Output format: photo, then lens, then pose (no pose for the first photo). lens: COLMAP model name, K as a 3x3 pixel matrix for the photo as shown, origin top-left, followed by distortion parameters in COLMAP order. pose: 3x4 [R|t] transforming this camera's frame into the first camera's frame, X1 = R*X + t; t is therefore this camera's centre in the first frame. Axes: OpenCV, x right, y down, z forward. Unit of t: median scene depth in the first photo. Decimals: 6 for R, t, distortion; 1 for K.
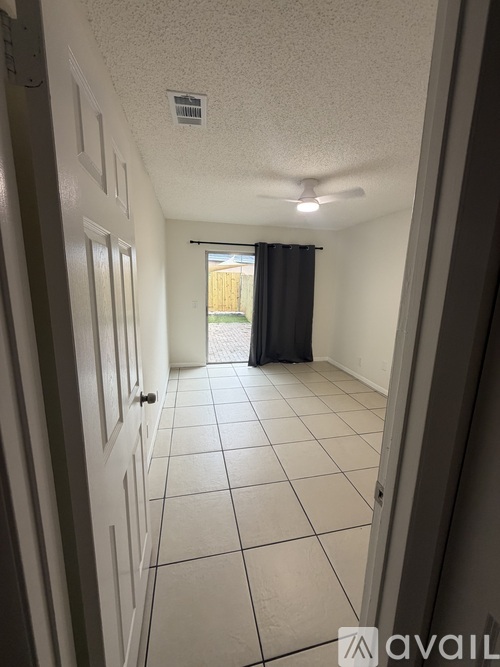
lens RADIAL K [[268.5, 0, 250.7], [0, 268.5, 331.5], [0, 0, 1]] dist [-0.000231, -0.000002]
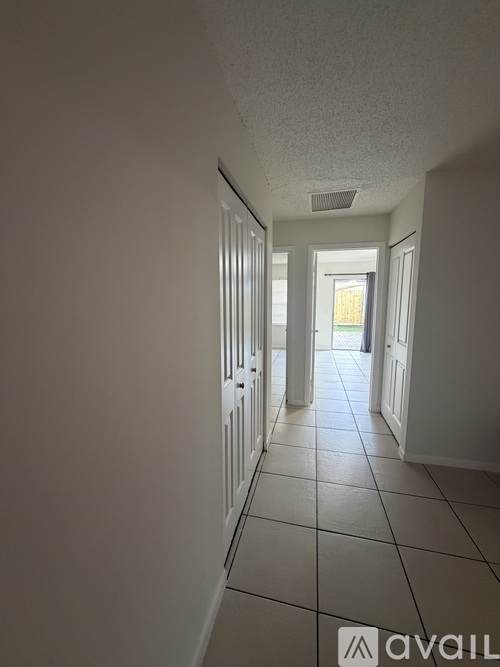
lens RADIAL K [[268.5, 0, 250.5], [0, 268.5, 334.0], [0, 0, 1]] dist [-0.000231, -0.000002]
pose [[0.899974, 0.031985, -0.434768, 0.044832], [-0.056560, 0.997442, -0.043699, 0.060830], [0.432258, 0.063919, 0.899482, -0.307888]]
